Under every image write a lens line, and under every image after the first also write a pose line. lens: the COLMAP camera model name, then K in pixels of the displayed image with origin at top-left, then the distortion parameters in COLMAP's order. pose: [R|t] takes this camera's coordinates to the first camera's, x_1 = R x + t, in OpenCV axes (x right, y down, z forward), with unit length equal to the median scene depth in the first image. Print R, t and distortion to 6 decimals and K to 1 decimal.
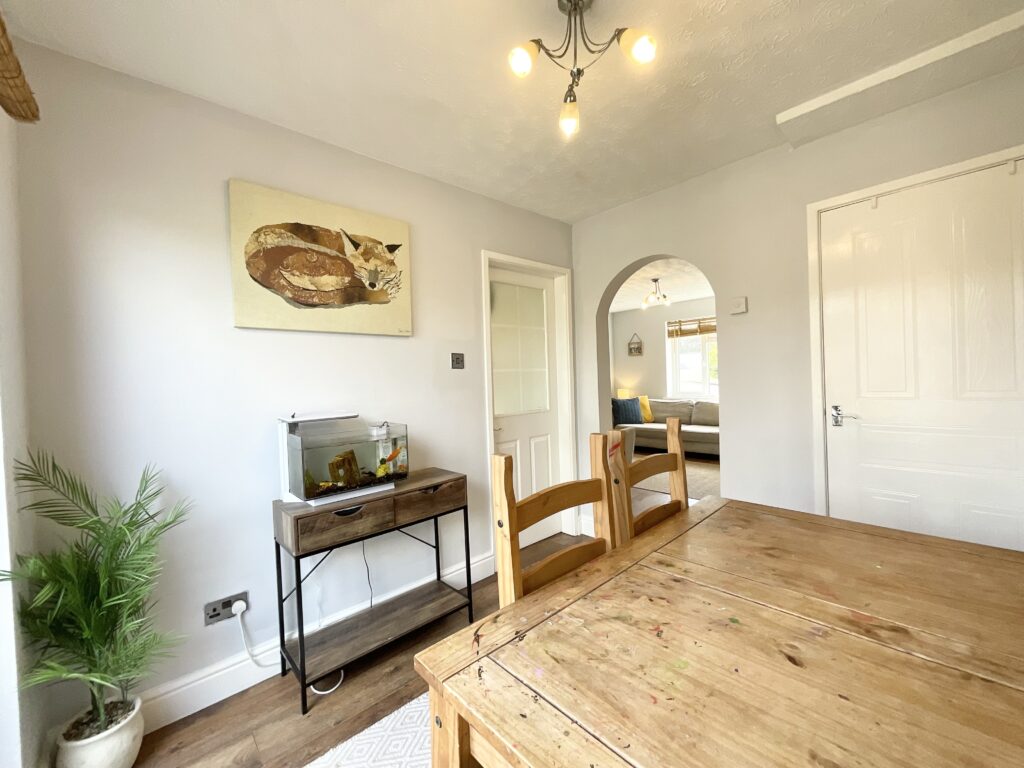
lens RADIAL K [[412.5, 0, 513.4], [0, 412.5, 386.0], [0, 0, 1]] dist [-0.001272, -0.000219]
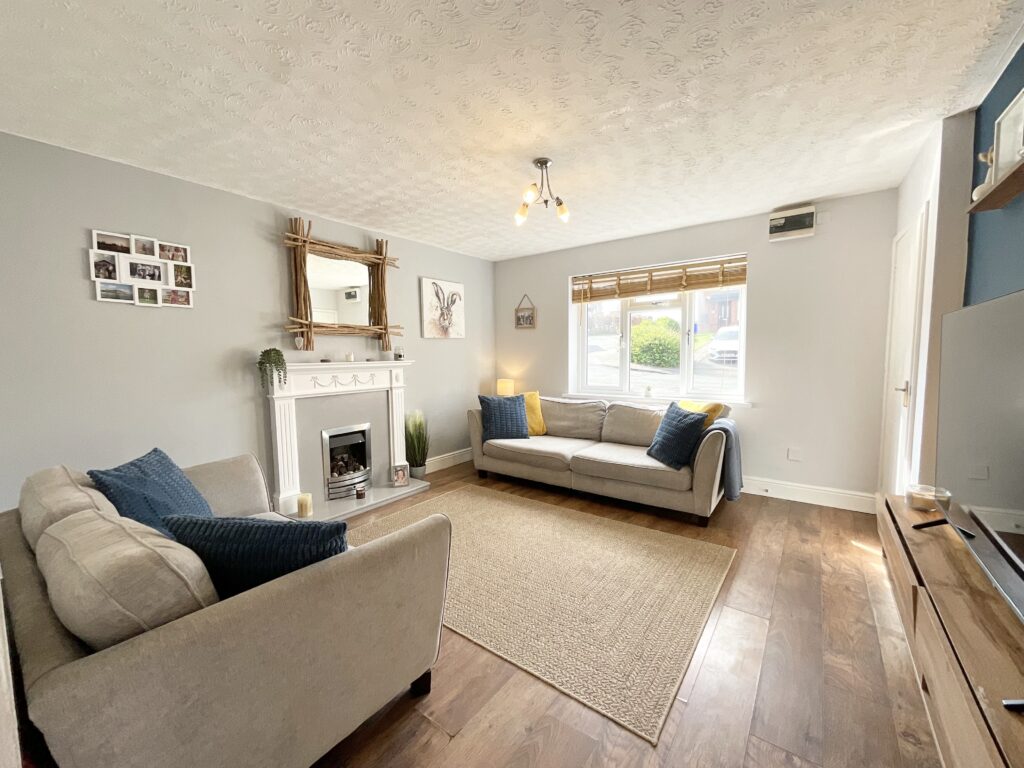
lens RADIAL K [[412.5, 0, 513.4], [0, 412.5, 386.0], [0, 0, 1]] dist [-0.001272, -0.000219]
pose [[0.981164, 0.012071, 0.192798, 0.295433], [-0.021876, 0.998569, 0.048808, -0.027065], [-0.191933, -0.052107, 0.980024, 0.691042]]
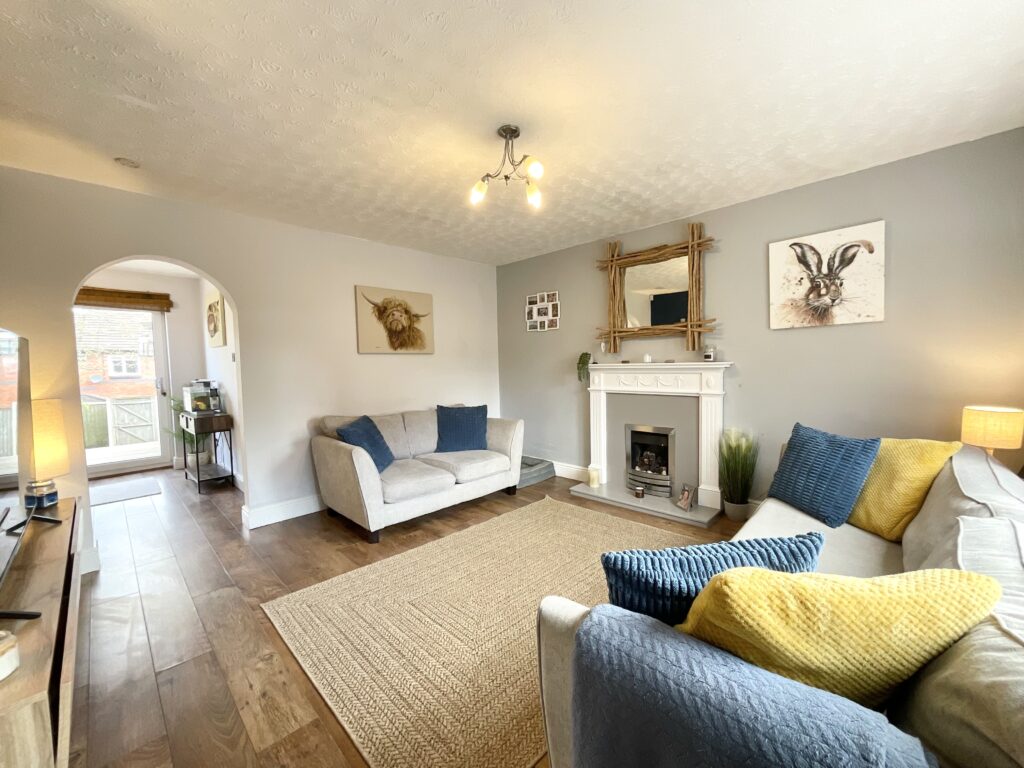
lens RADIAL K [[412.5, 0, 513.4], [0, 412.5, 386.0], [0, 0, 1]] dist [-0.001272, -0.000219]
pose [[0.048331, 0.095454, -0.994260, 1.020921], [-0.000097, 0.995424, 0.095561, -0.064956], [0.998831, -0.004523, 0.048120, 1.303773]]
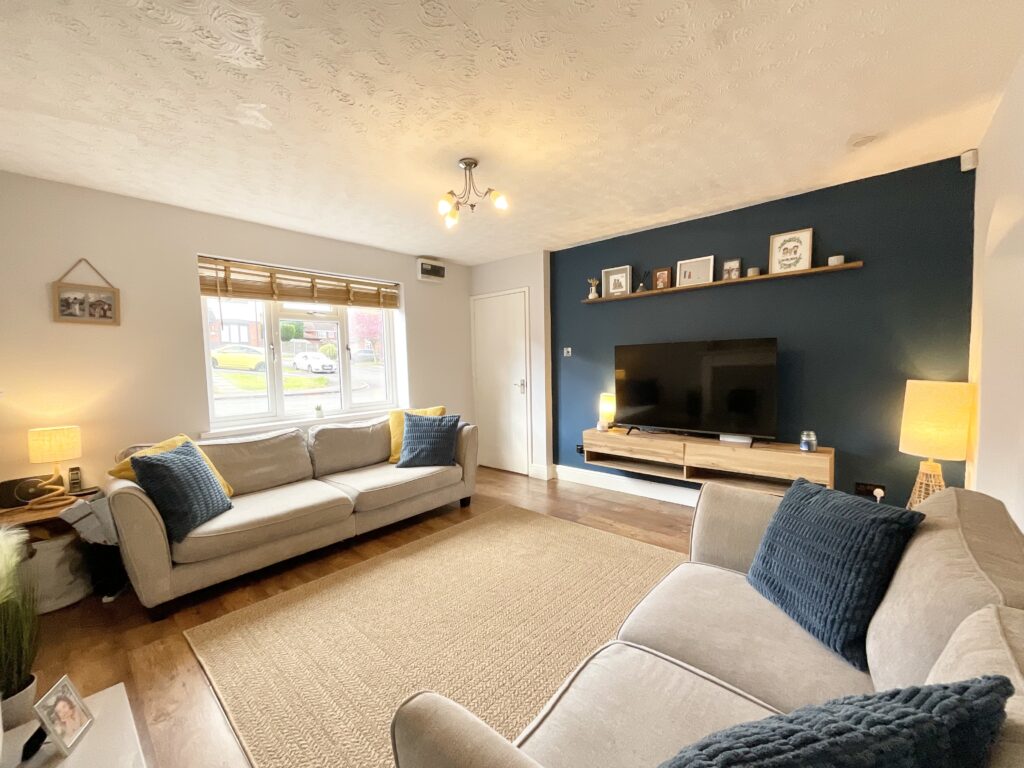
lens RADIAL K [[412.5, 0, 513.4], [0, 412.5, 386.0], [0, 0, 1]] dist [-0.001272, -0.000219]
pose [[-0.103625, -0.017082, 0.994470, -0.154620], [0.048607, 0.998571, 0.022217, -0.026067], [-0.993428, 0.050640, -0.102646, 1.338147]]
